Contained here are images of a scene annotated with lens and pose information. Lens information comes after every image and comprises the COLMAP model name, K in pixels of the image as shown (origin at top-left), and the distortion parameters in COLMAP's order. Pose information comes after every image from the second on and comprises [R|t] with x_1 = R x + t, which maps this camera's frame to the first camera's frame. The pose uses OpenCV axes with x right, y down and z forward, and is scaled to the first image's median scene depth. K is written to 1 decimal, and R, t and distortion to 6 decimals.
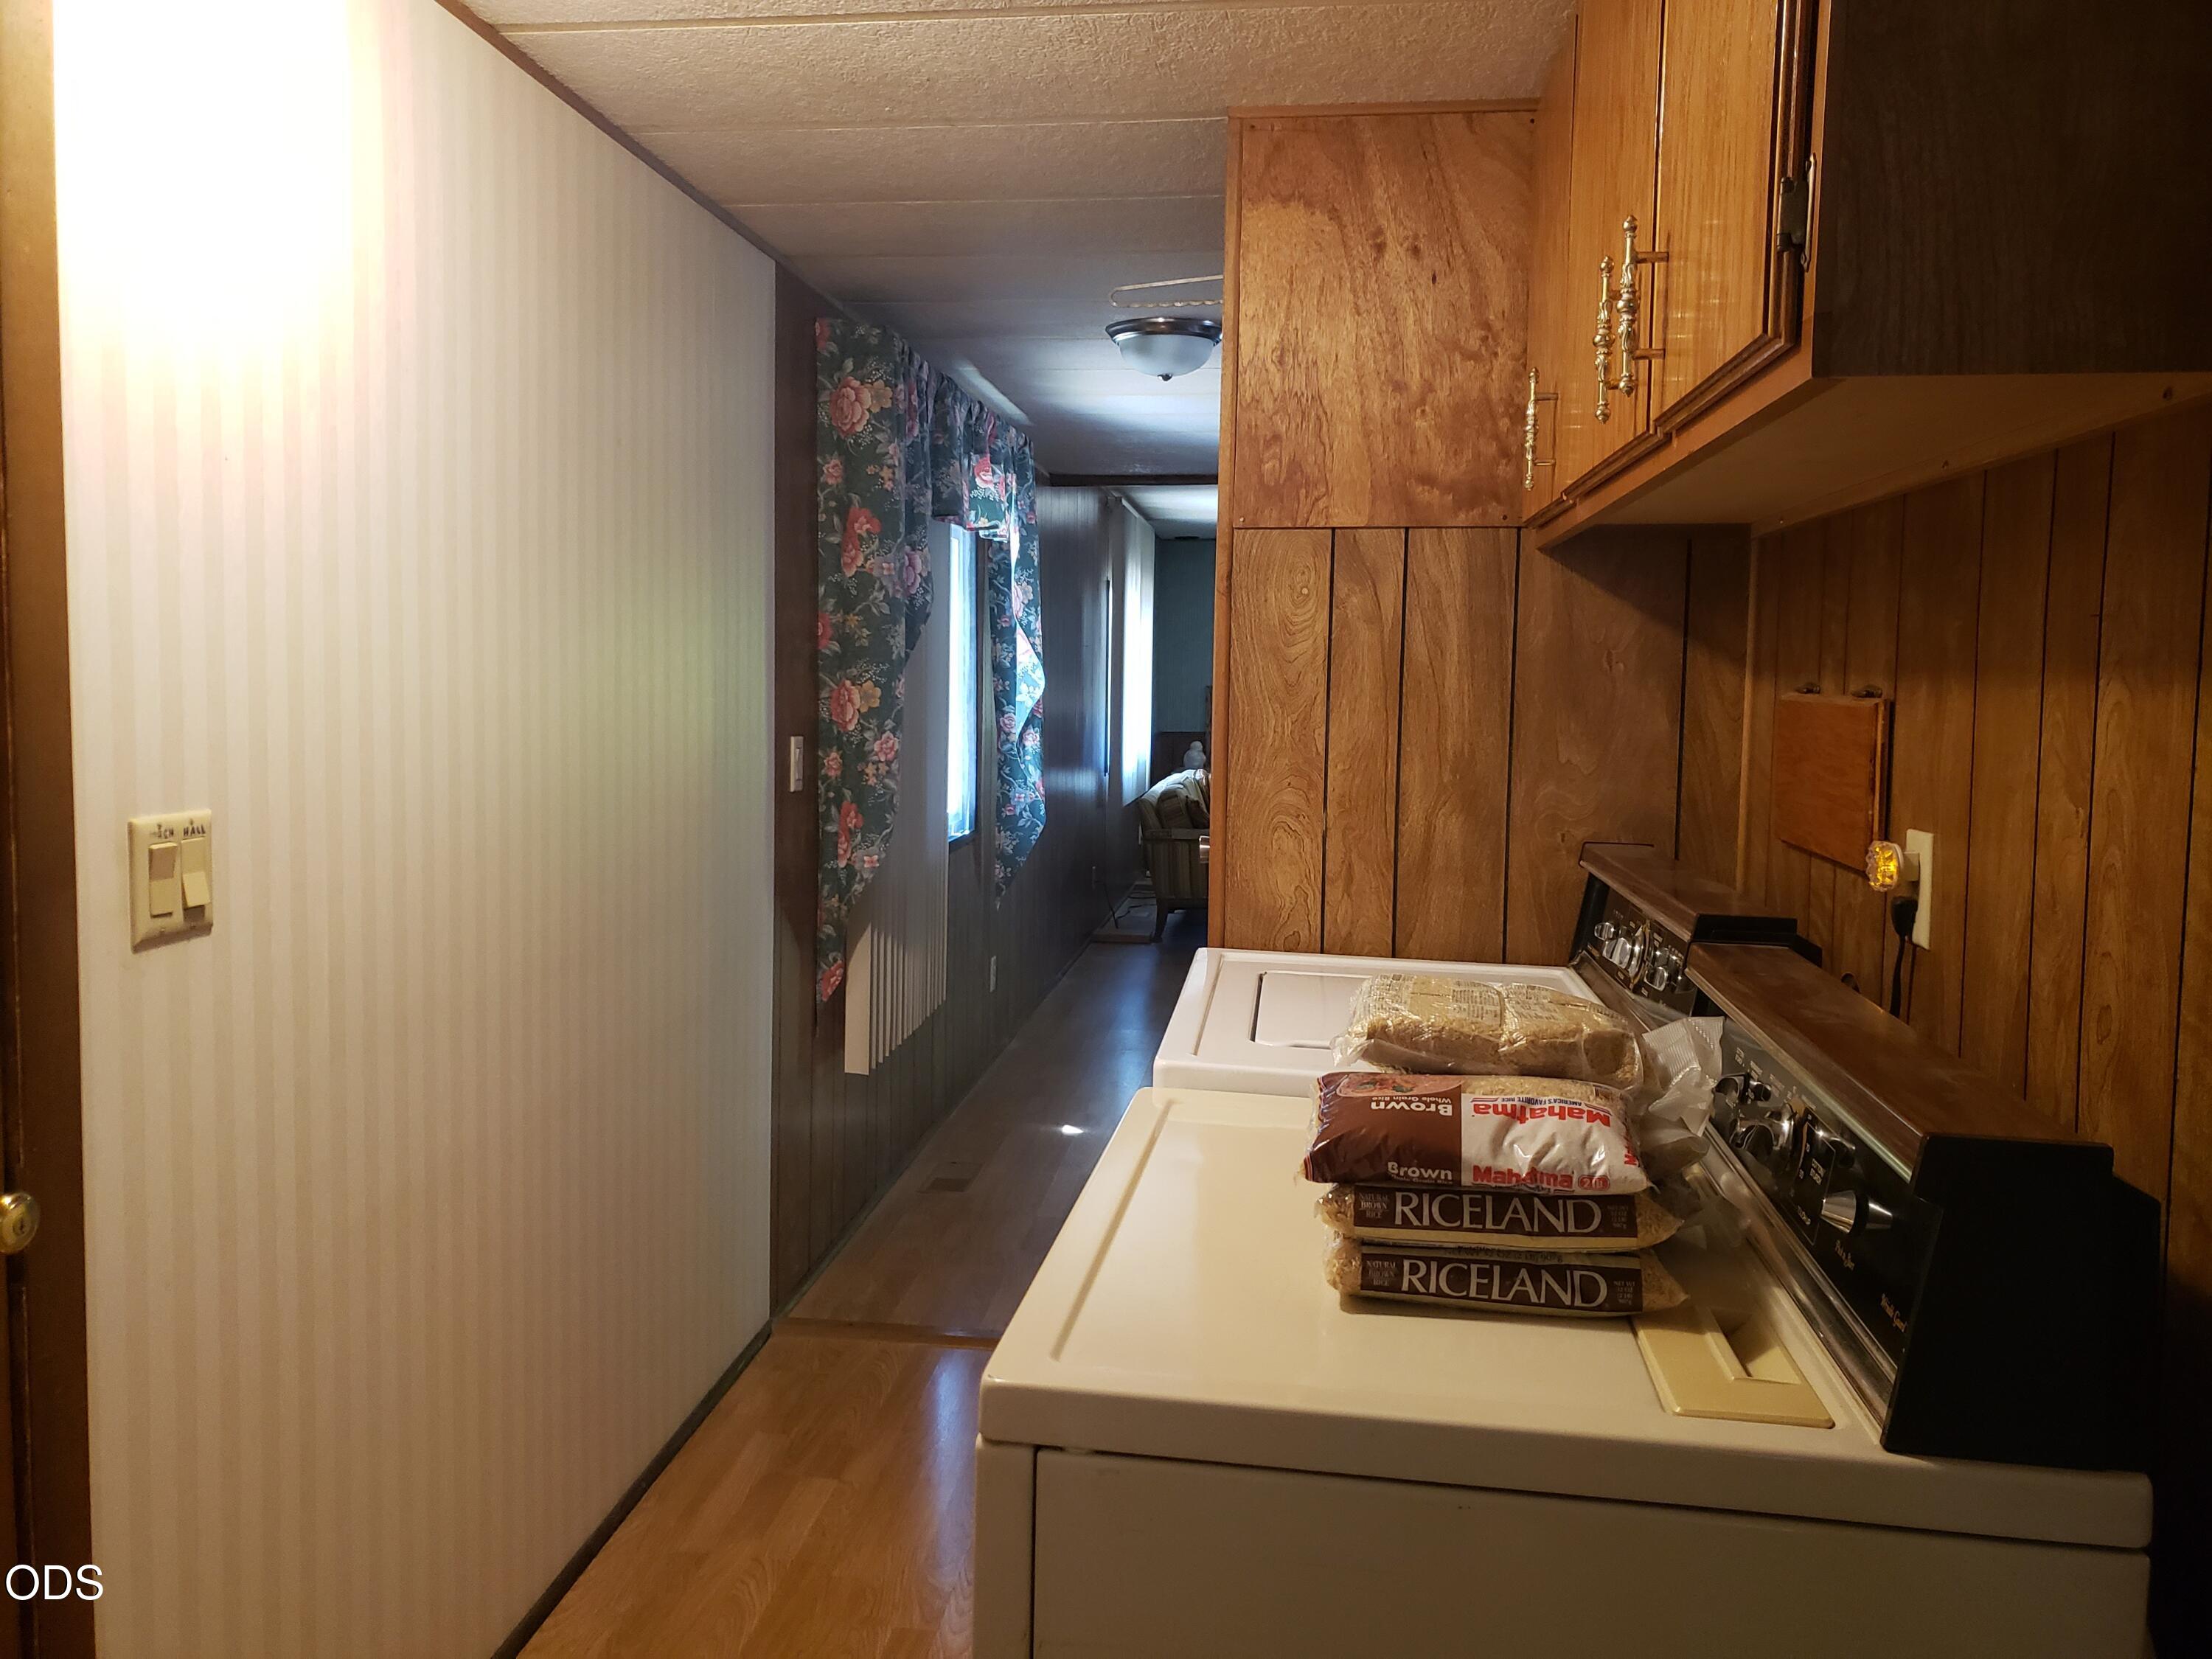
lens RADIAL K [[1714.7, 0, 1108.0], [0, 1714.7, 829.6], [0, 0, 1]] dist [0.026023, -0.023620]
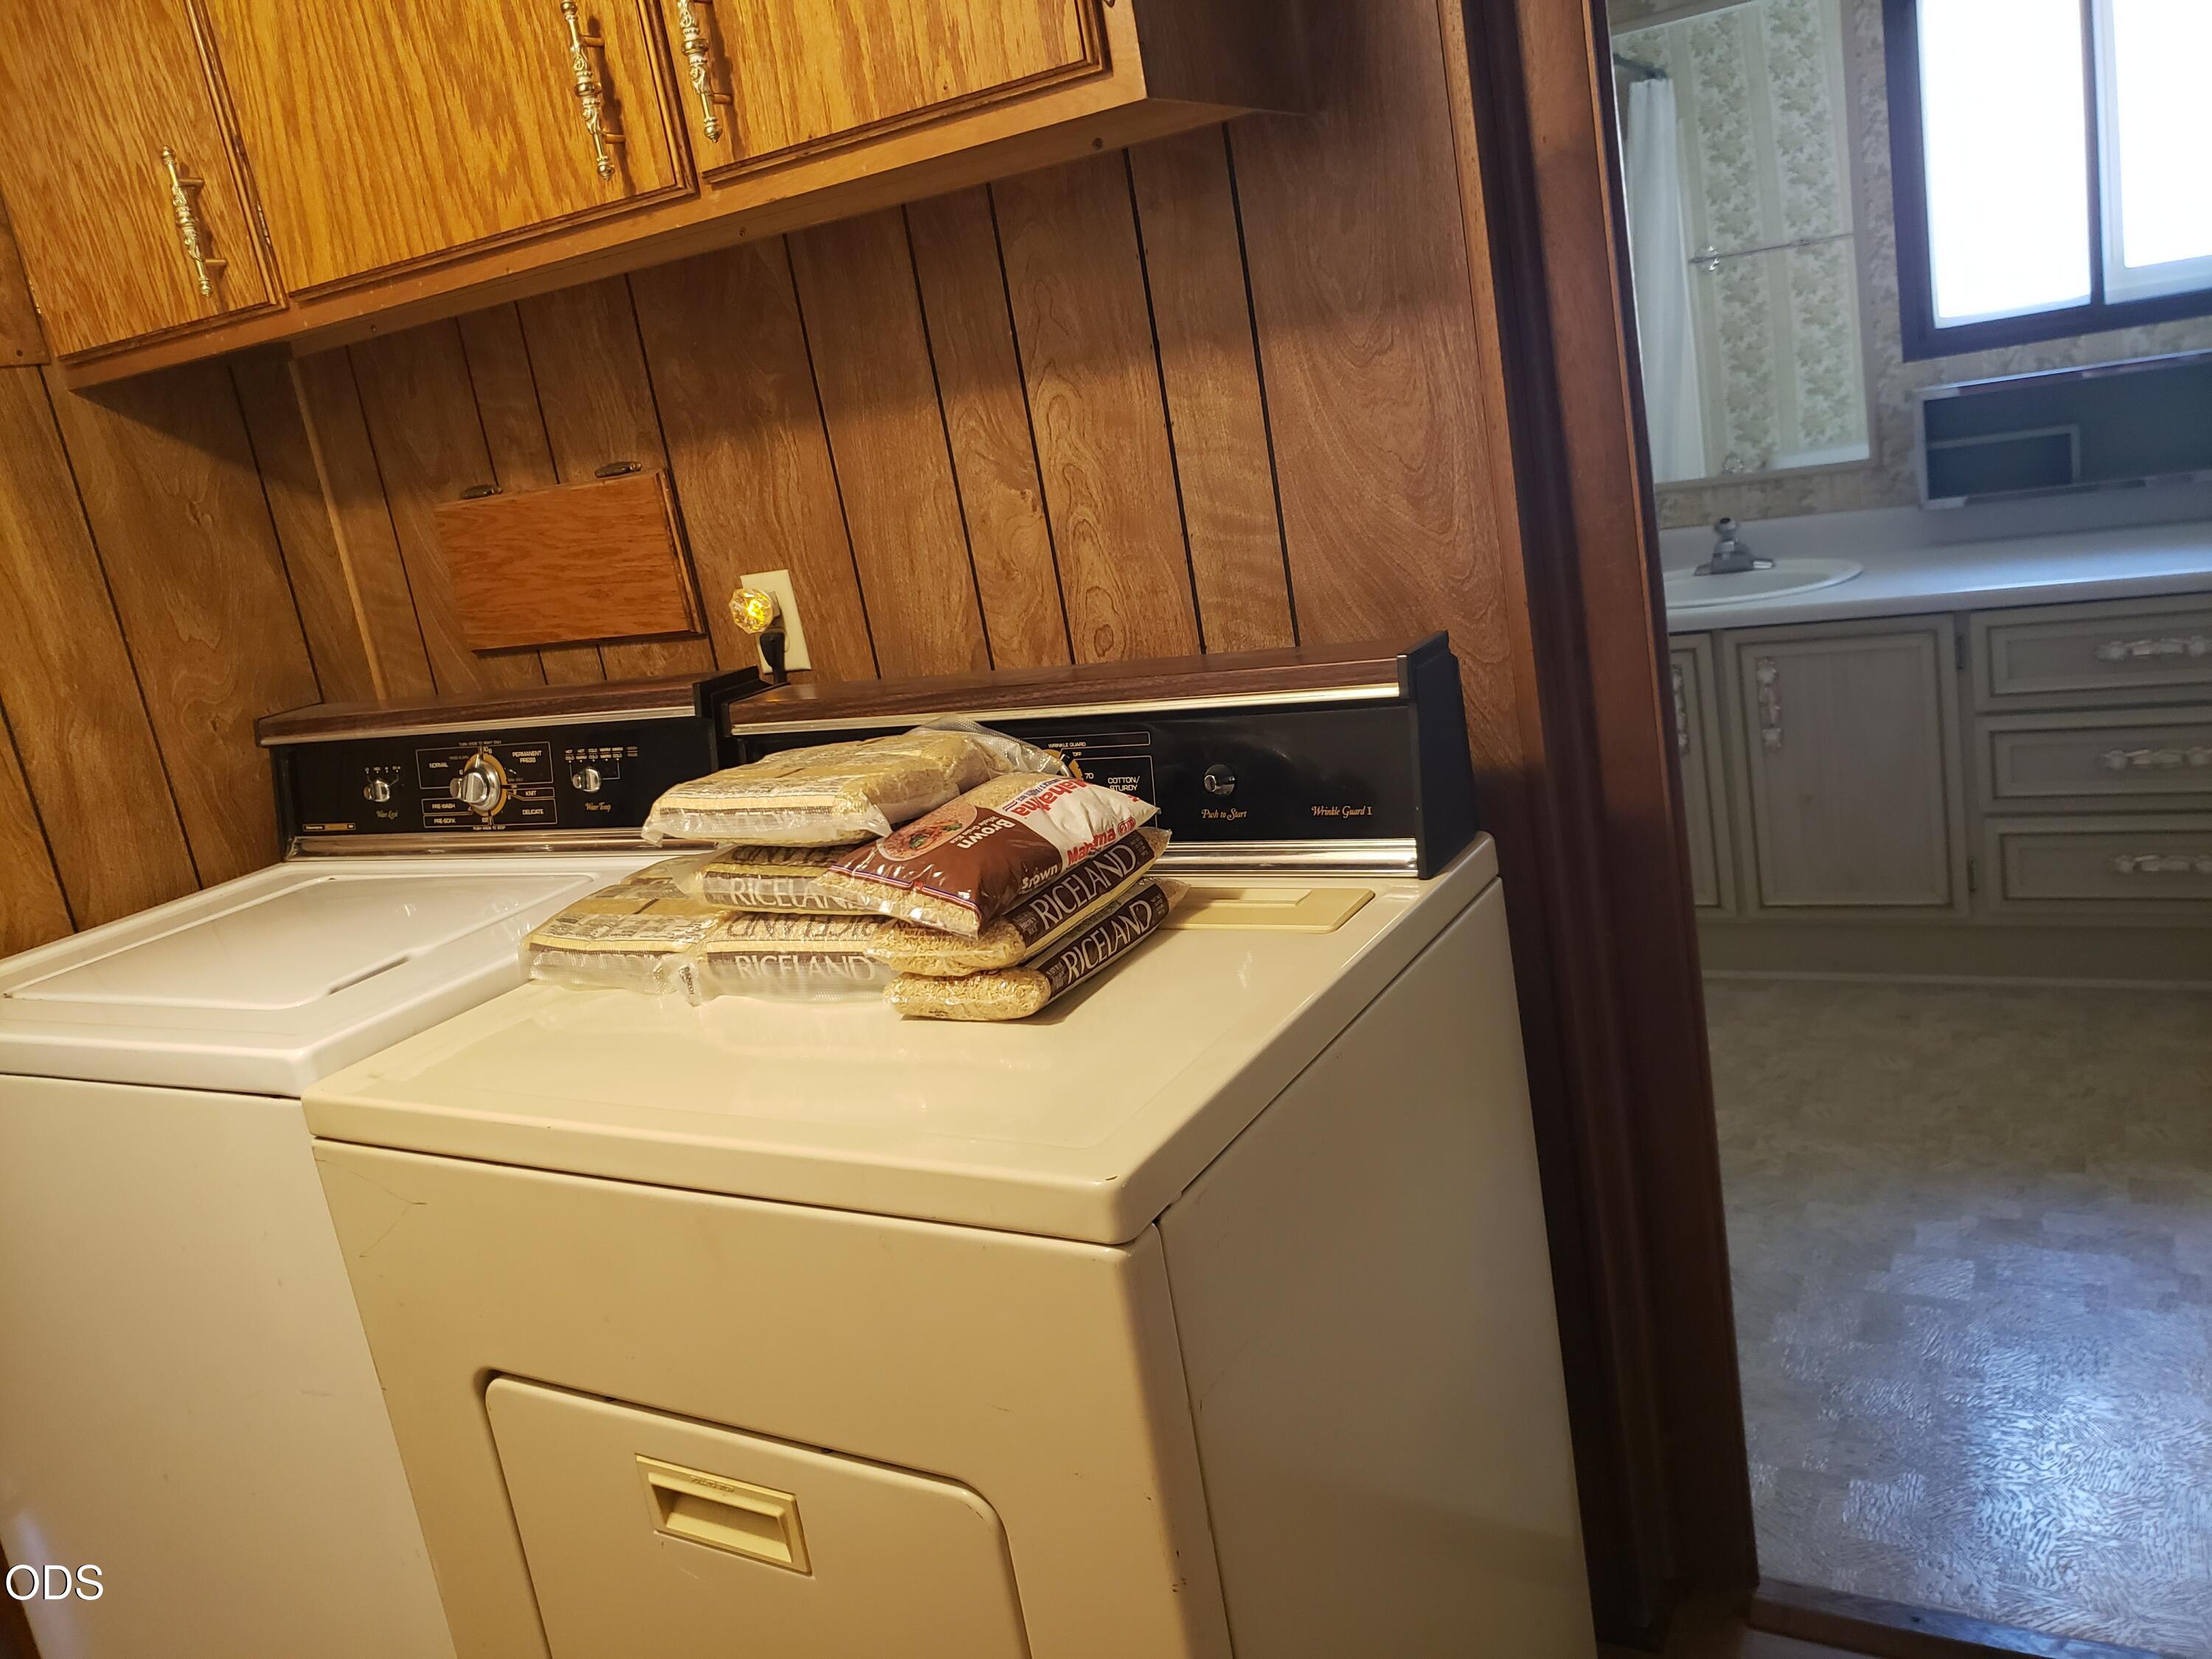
lens RADIAL K [[1714.7, 0, 1108.6], [0, 1714.7, 819.1], [0, 0, 1]] dist [0.026023, -0.023620]
pose [[0.372944, -0.307049, 0.875576, -0.495589], [0.257731, 0.940803, 0.220145, -0.038026], [-0.891340, 0.143561, 0.430003, 0.349877]]
